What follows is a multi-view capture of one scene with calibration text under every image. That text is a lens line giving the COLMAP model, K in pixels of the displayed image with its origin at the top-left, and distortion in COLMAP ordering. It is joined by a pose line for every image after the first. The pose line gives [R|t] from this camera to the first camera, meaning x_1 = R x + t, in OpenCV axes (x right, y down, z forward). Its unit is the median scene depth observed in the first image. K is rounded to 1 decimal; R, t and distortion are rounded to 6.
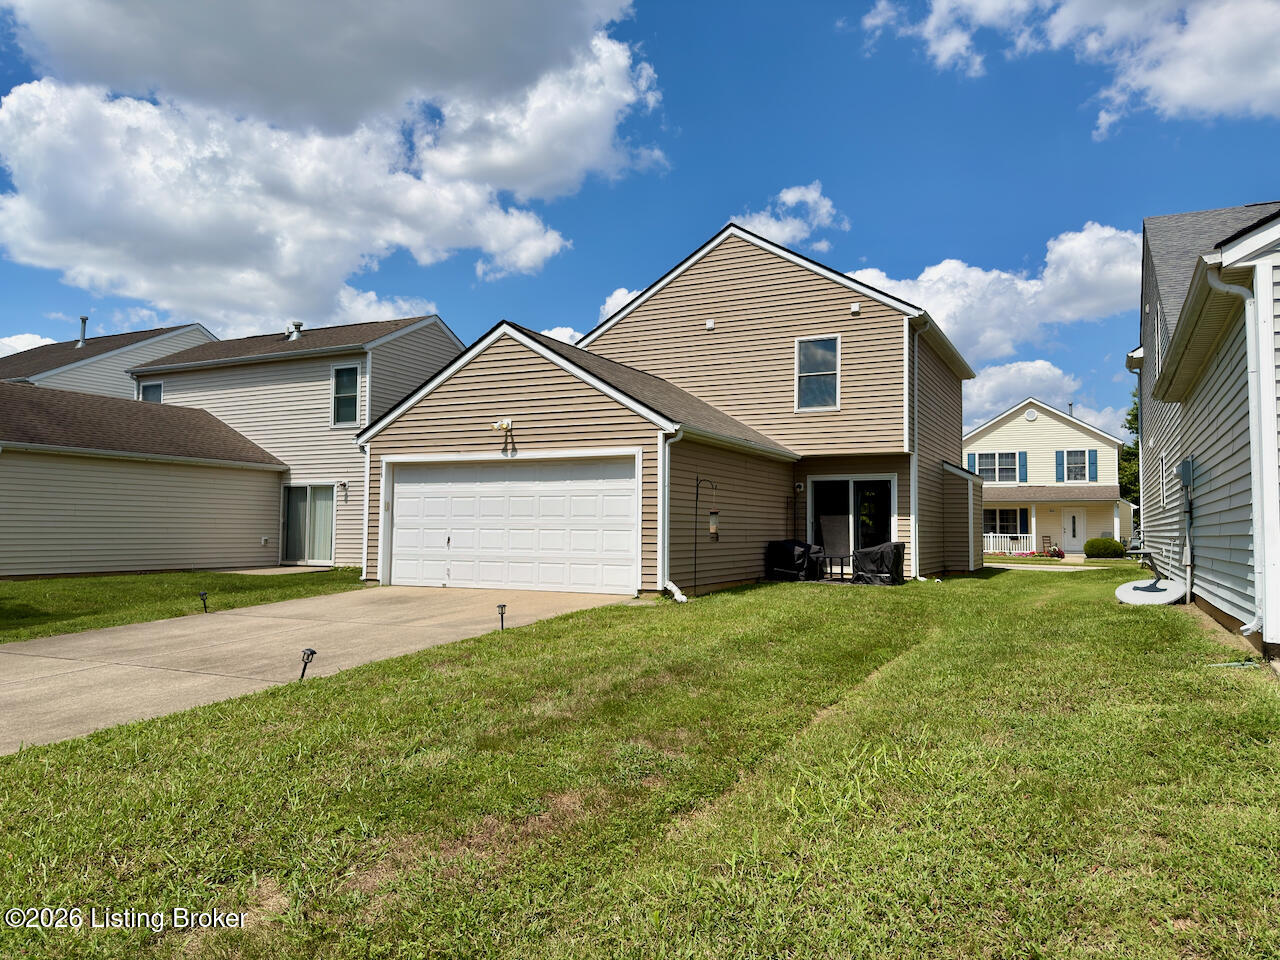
lens RADIAL K [[927.3, 0, 616.7], [0, 927.3, 501.4], [0, 0, 1]] dist [0.007970, -0.002681]
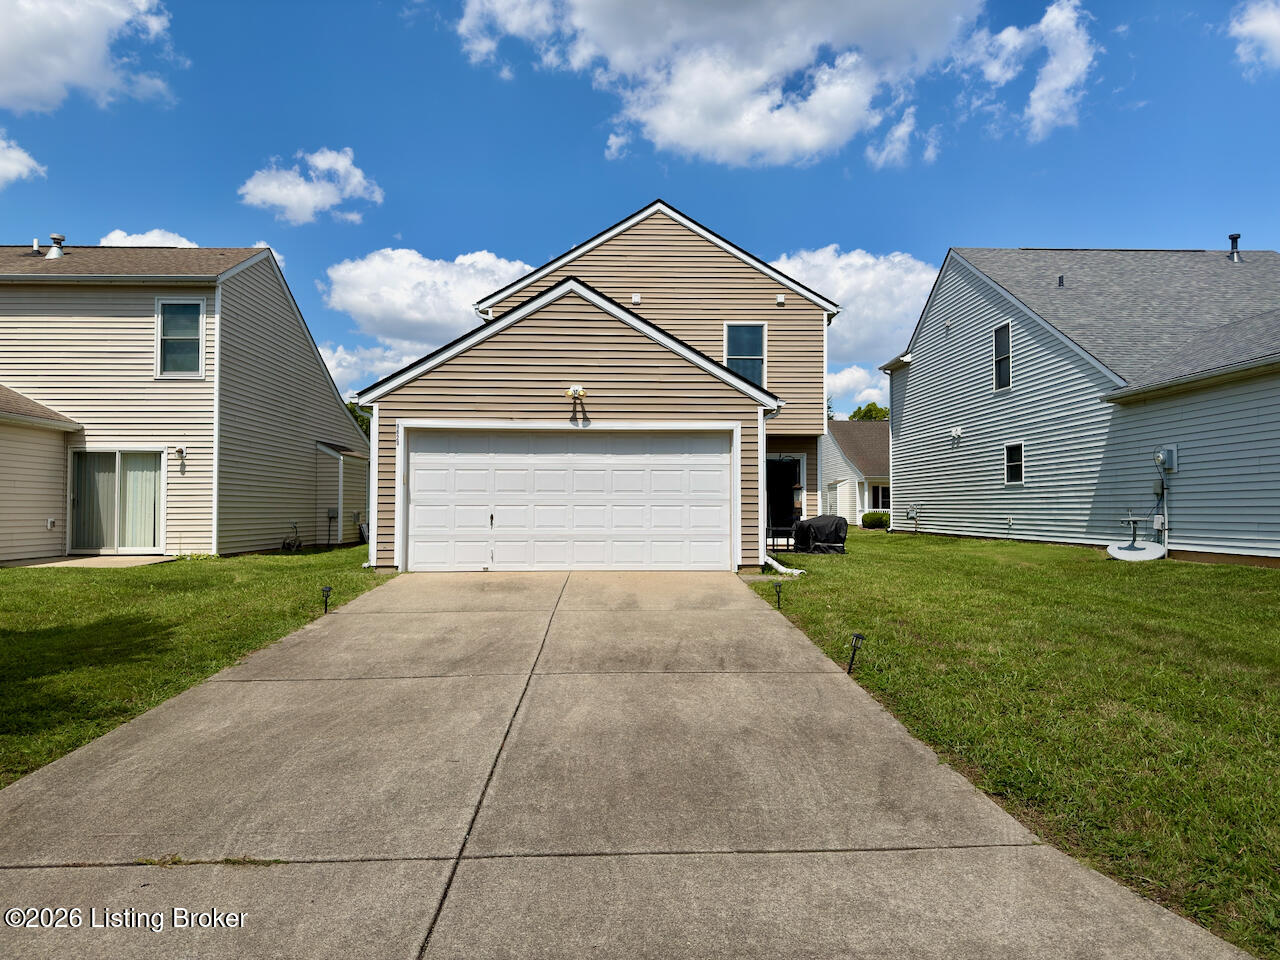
lens RADIAL K [[927.3, 0, 632.0], [0, 927.3, 470.3], [0, 0, 1]] dist [0.007970, -0.002681]
pose [[0.867535, 0.012036, 0.497230, -0.353229], [-0.008729, 0.999922, -0.008974, 0.001958], [-0.497299, 0.003445, 0.867572, 0.121003]]
